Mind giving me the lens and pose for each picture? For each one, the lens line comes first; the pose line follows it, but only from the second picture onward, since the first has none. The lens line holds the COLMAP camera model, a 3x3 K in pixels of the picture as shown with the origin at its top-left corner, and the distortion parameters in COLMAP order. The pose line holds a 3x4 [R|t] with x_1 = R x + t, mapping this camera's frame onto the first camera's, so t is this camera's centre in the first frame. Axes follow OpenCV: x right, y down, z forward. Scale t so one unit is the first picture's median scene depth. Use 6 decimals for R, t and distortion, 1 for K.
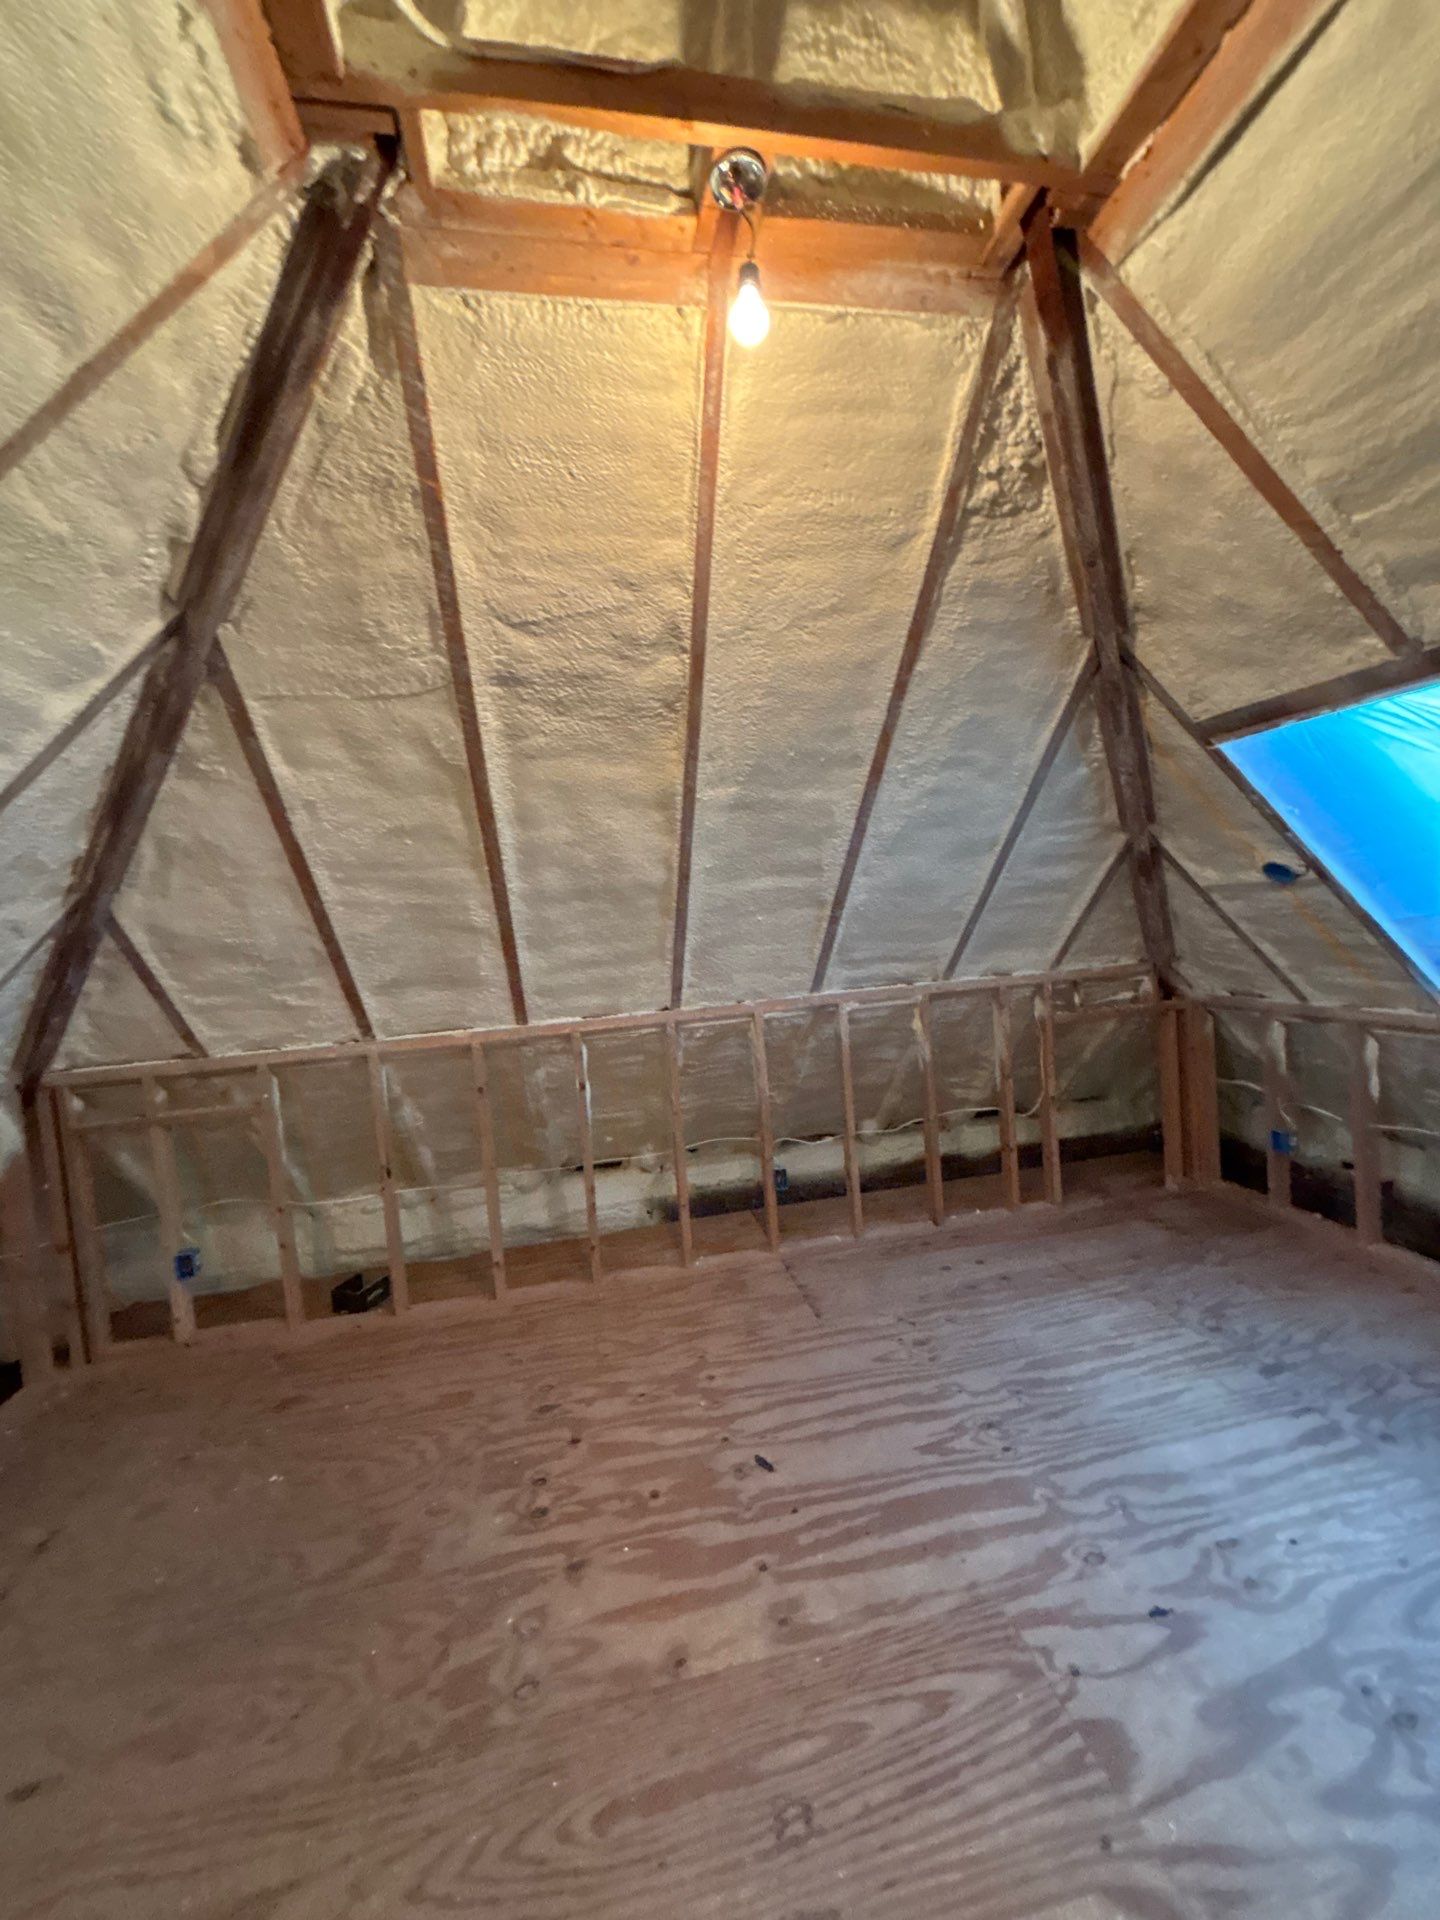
lens RADIAL K [[770.3, 0, 722.7], [0, 770.3, 957.7], [0, 0, 1]] dist [-0.005171, 0.001603]
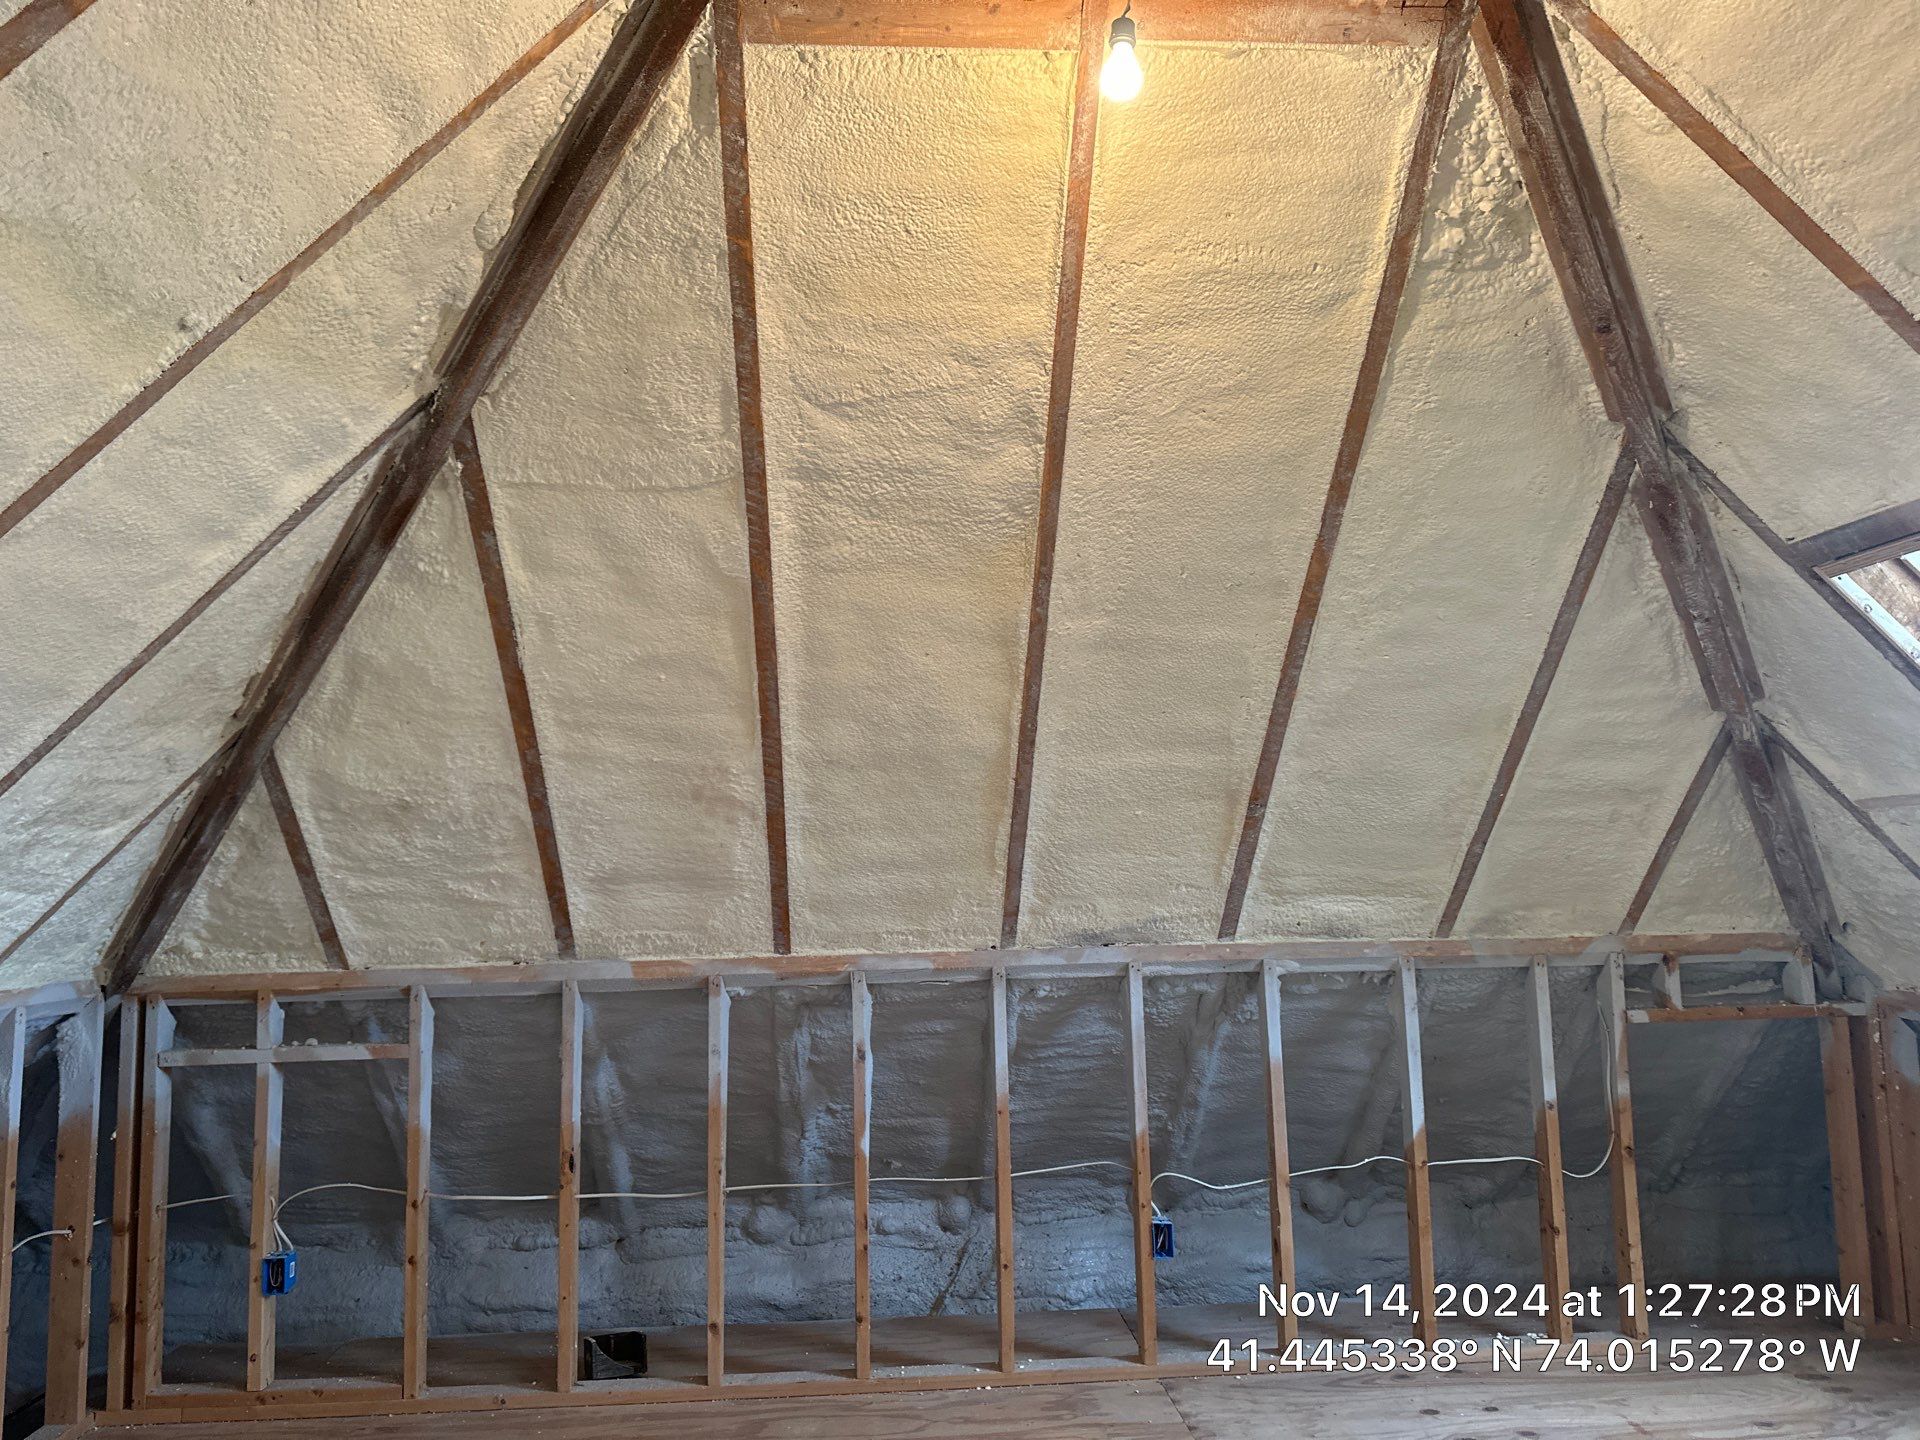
lens RADIAL K [[1341.0, 0, 949.8], [0, 1341.0, 731.5], [0, 0, 1]] dist [0.074546, -0.084439]
pose [[0.990470, 0.042748, -0.130930, 0.048990], [-0.062630, 0.986437, -0.151724, 0.094319], [0.122669, 0.158478, 0.979713, -0.268245]]
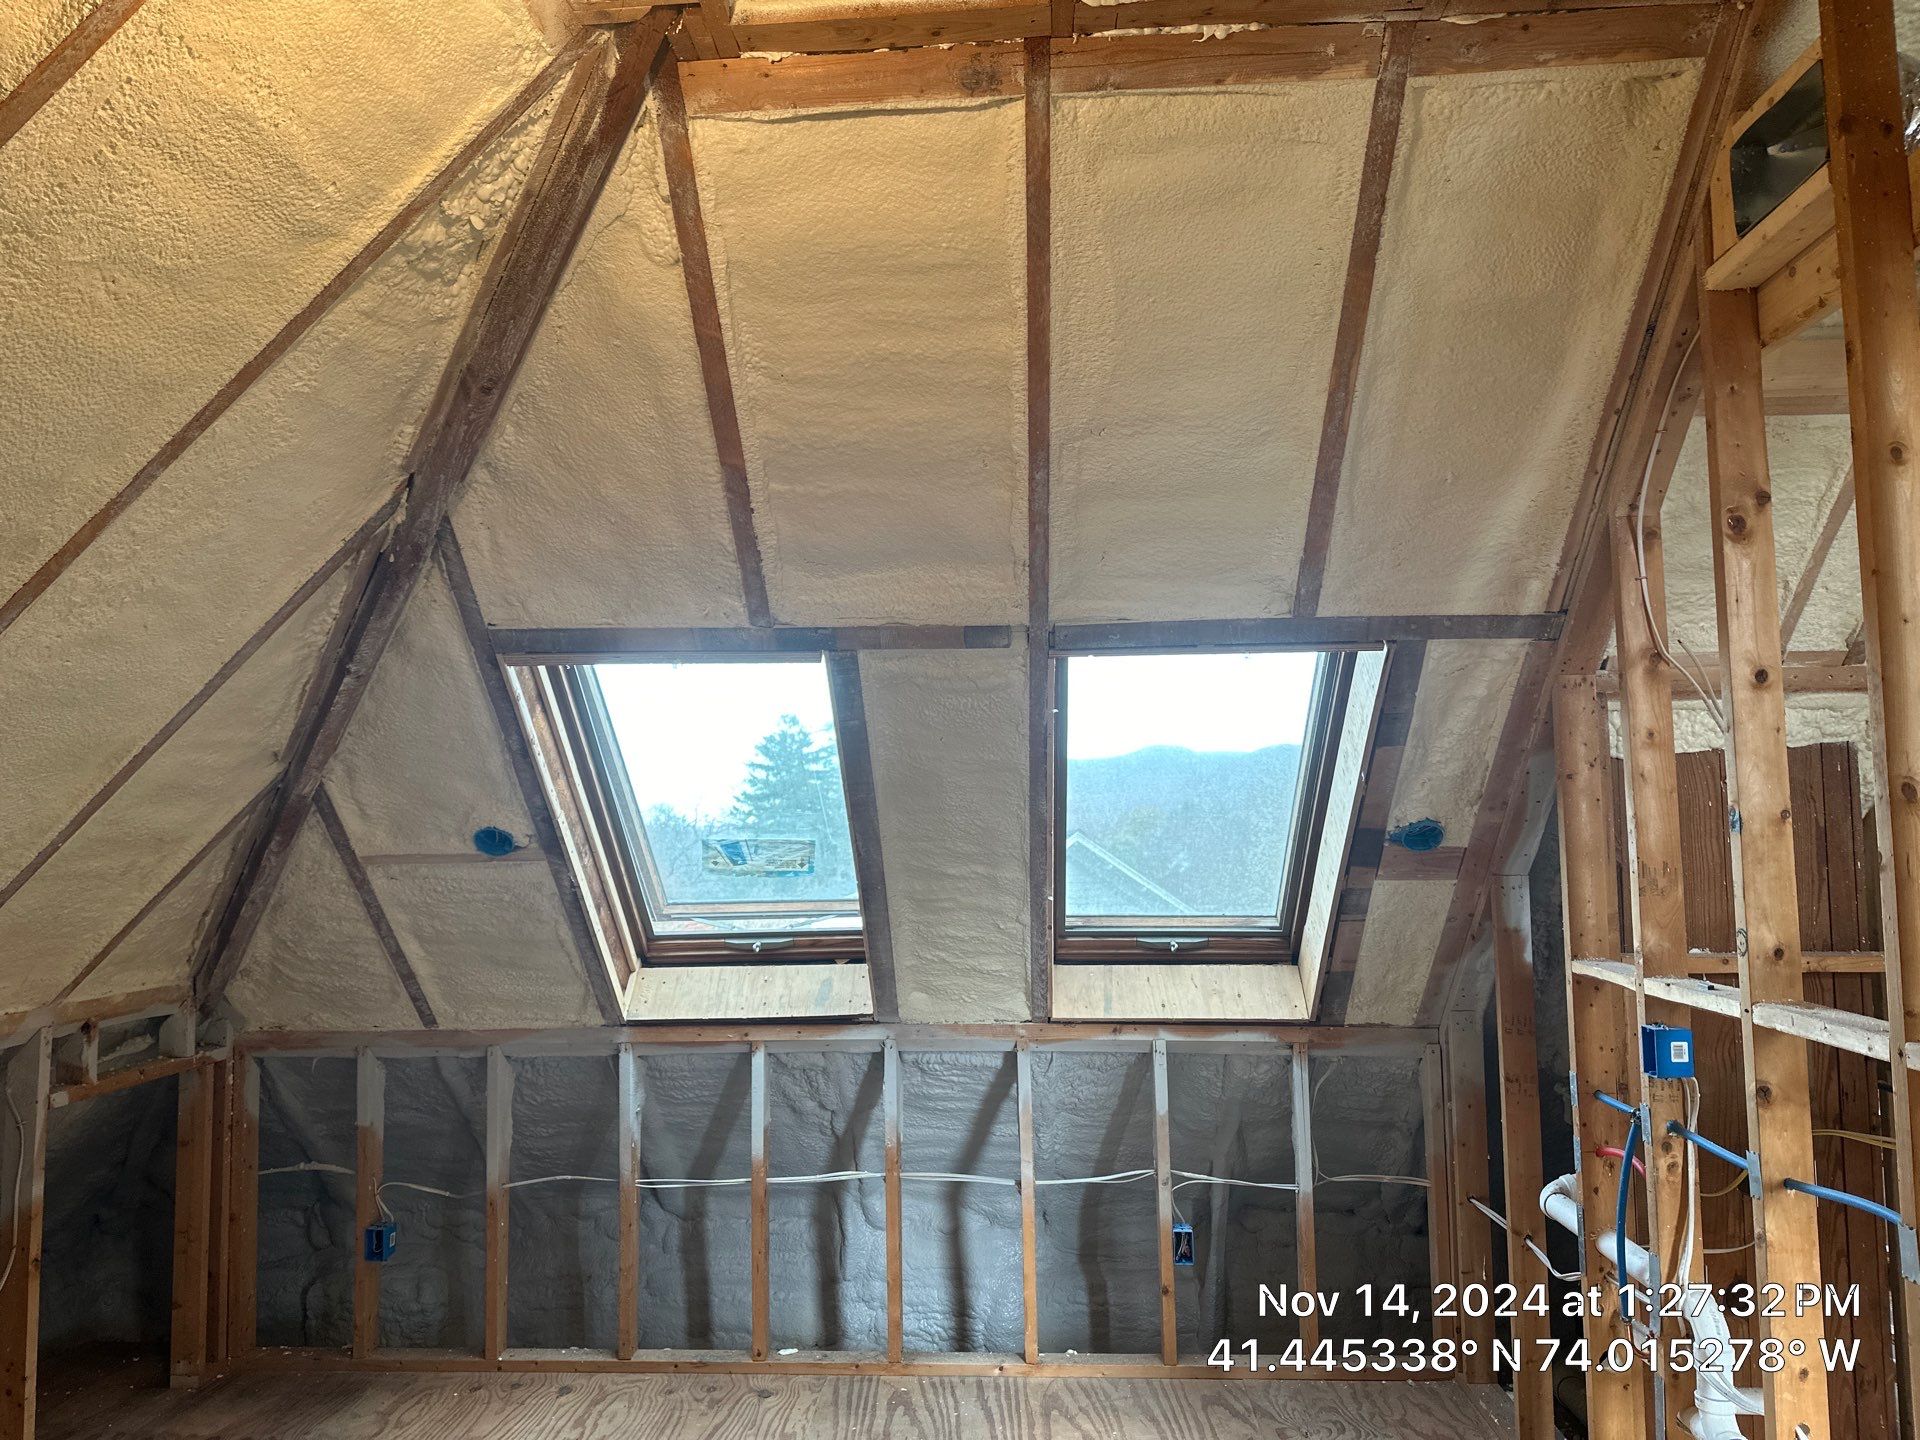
lens RADIAL K [[1341.0, 0, 949.9], [0, 1341.0, 727.6], [0, 0, 1]] dist [0.074546, -0.084439]
pose [[0.259853, 0.147445, 0.954325, -0.538233], [0.044607, 0.985386, -0.164390, 0.020044], [-0.964617, 0.085287, 0.249478, 0.287759]]
